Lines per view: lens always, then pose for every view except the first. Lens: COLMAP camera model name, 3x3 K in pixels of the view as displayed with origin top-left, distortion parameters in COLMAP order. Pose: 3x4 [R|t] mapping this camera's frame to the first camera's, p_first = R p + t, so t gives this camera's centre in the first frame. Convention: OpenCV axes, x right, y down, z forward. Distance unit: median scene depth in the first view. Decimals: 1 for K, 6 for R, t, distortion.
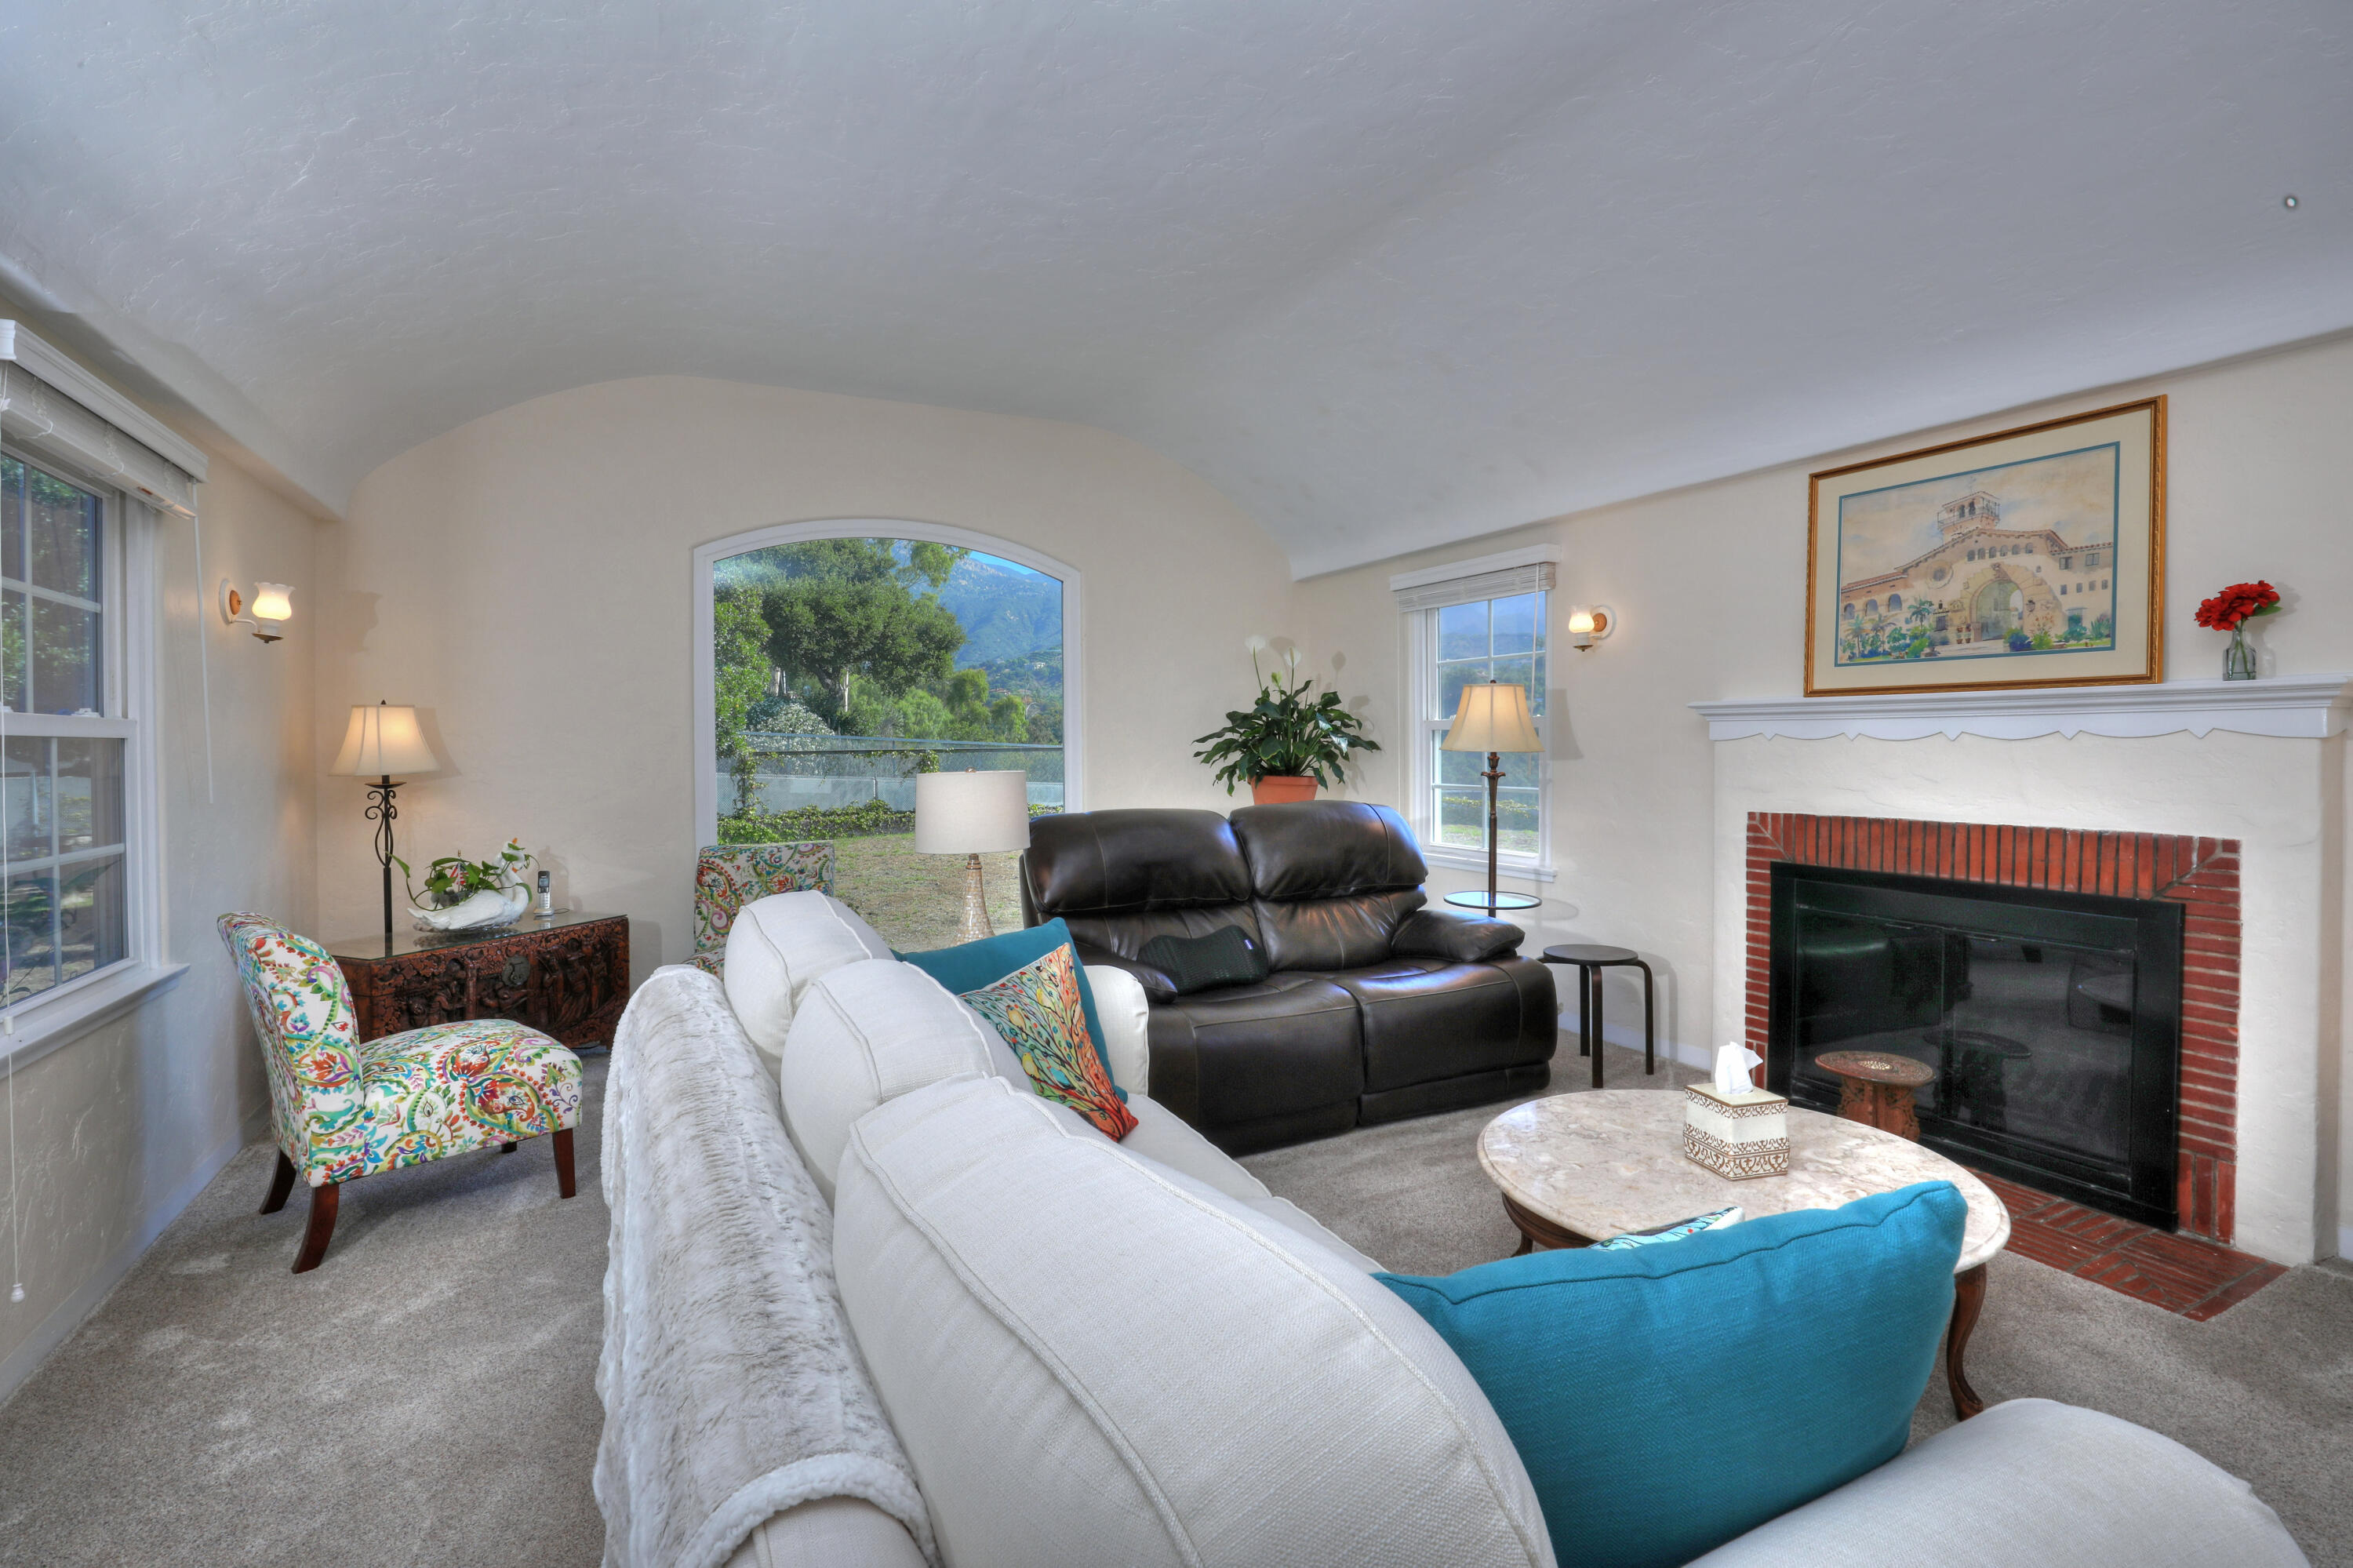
lens RADIAL K [[1100.7, 0, 1208.9], [0, 1100.7, 729.8], [0, 0, 1]] dist [-0.026245, 0.002114]
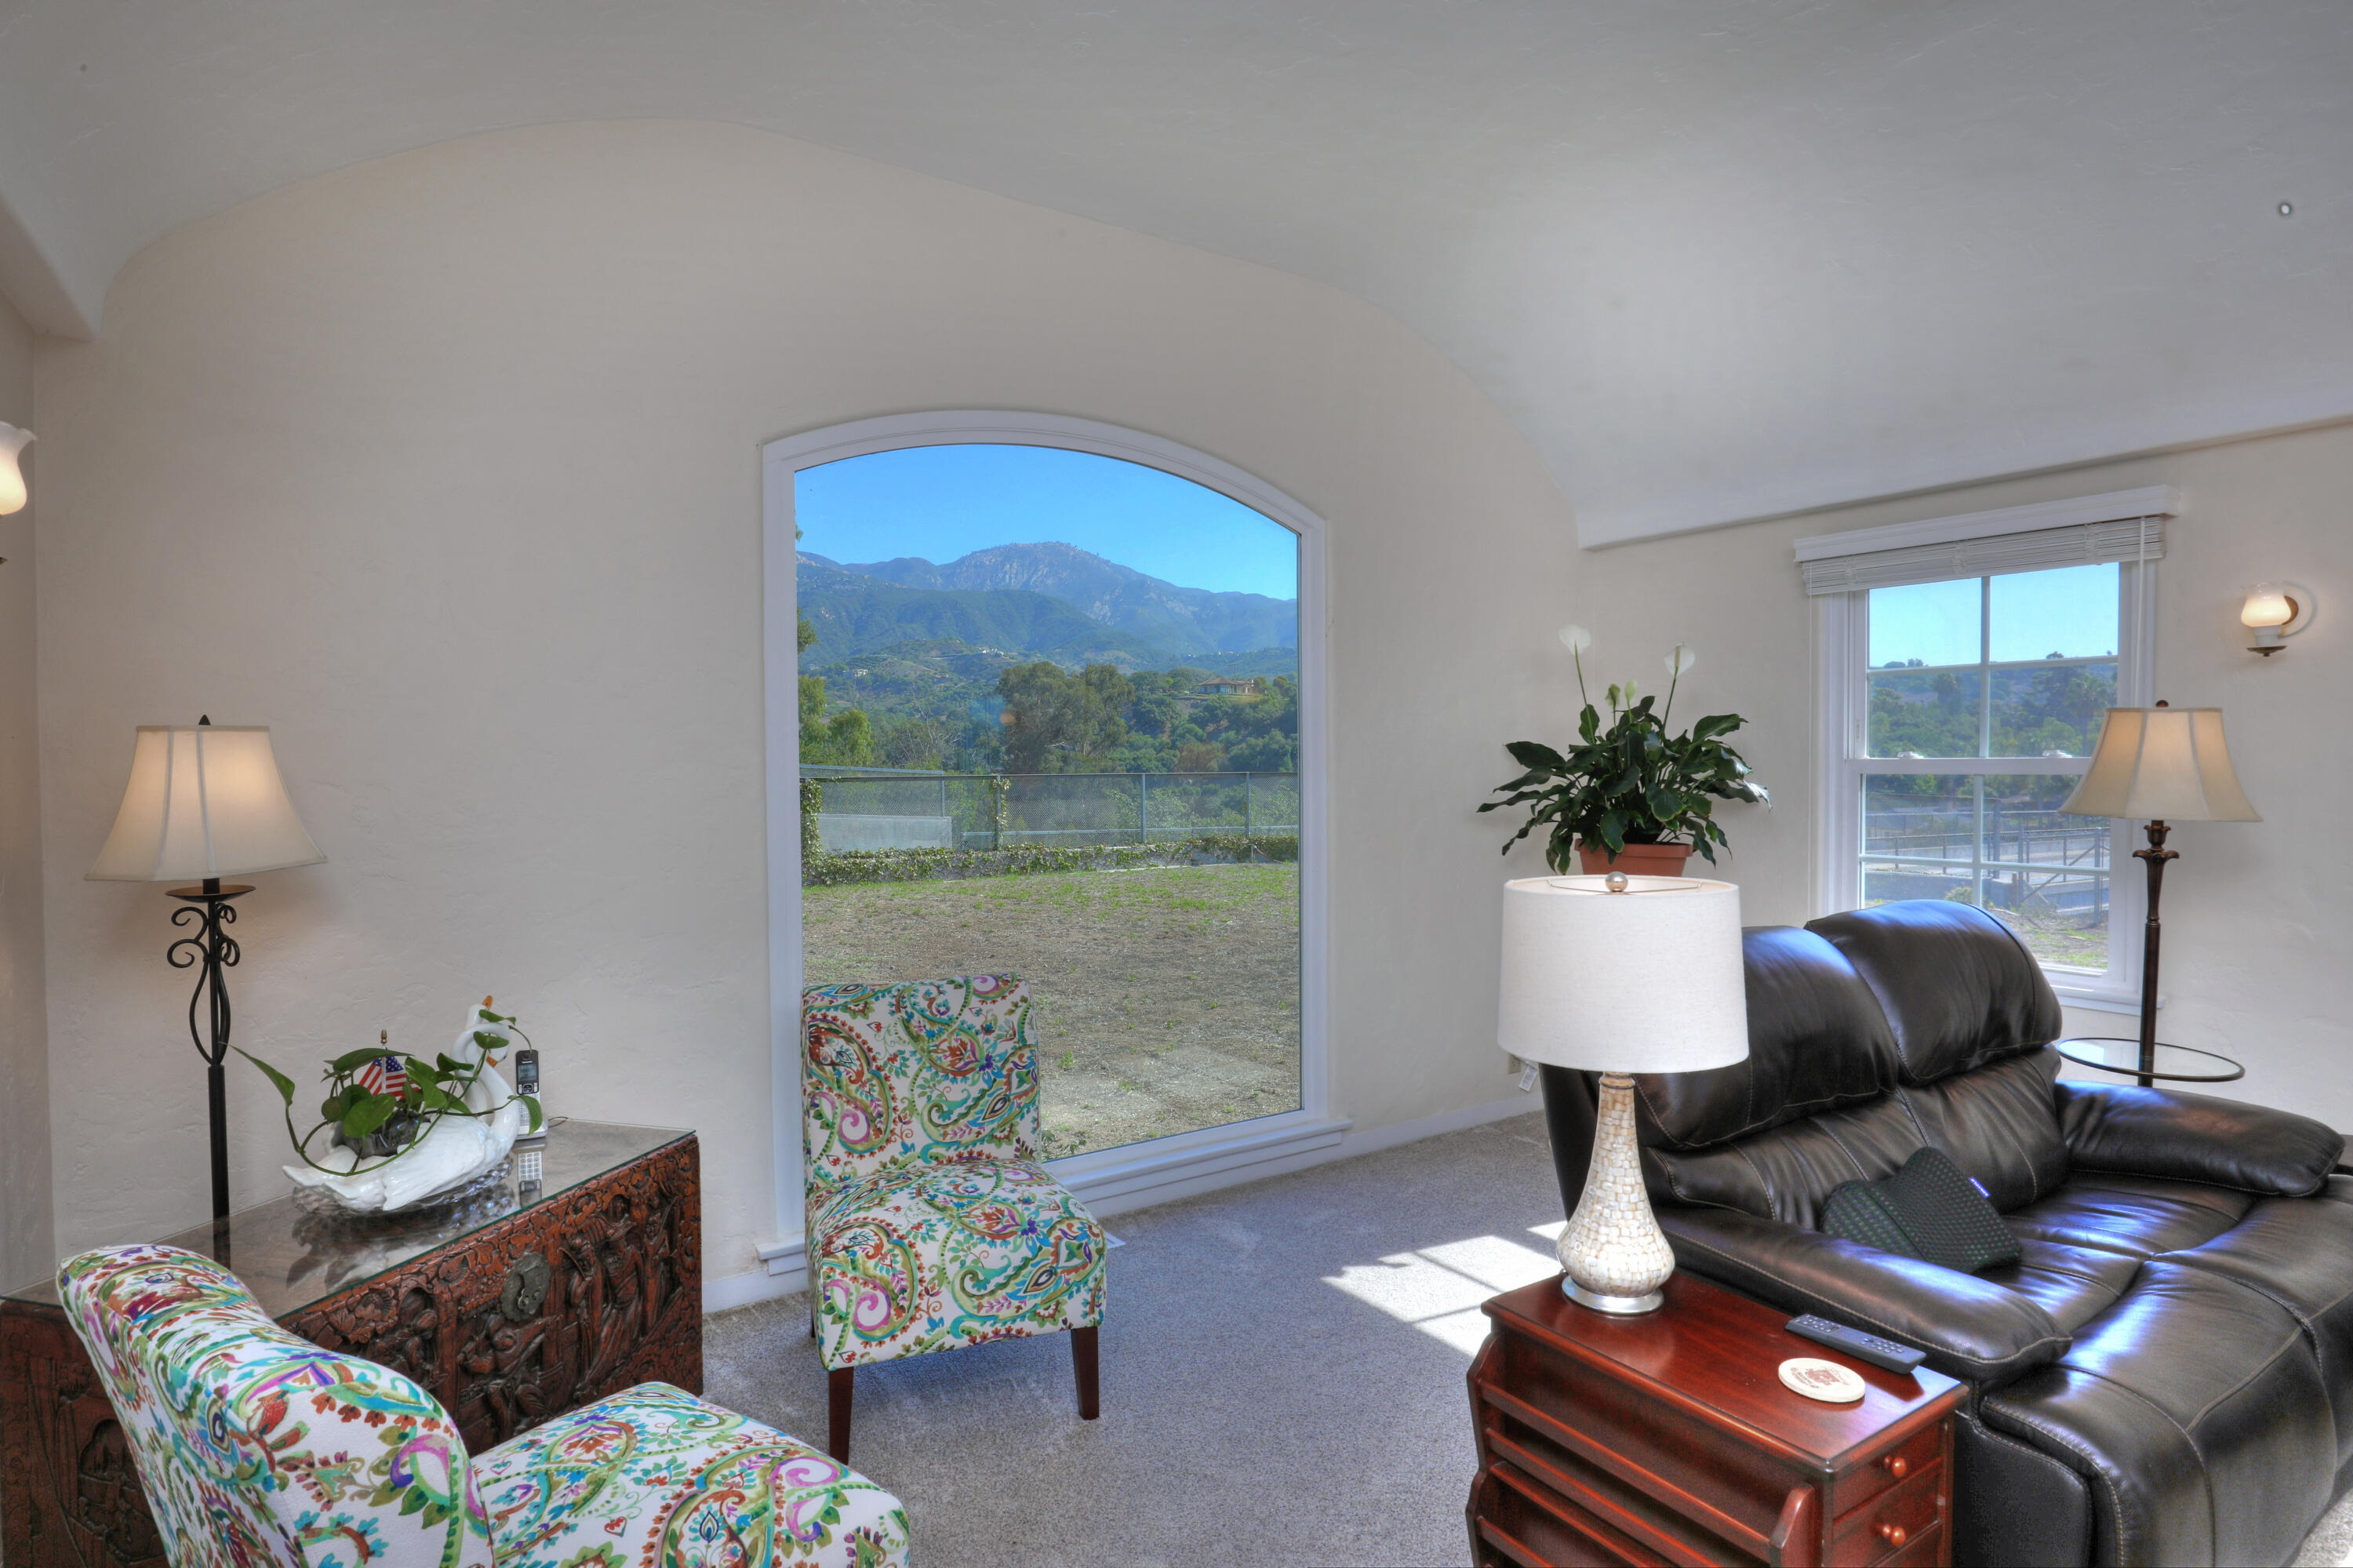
lens RADIAL K [[1254.8, 0, 1182.5], [0, 1254.8, 795.6], [0, 0, 1]] dist [-0.018787, 0.000070]
pose [[0.994215, 0.003741, 0.107345, -0.374729], [-0.007602, 0.999338, 0.035581, -0.014023], [-0.107141, -0.036191, 0.993585, 0.396238]]
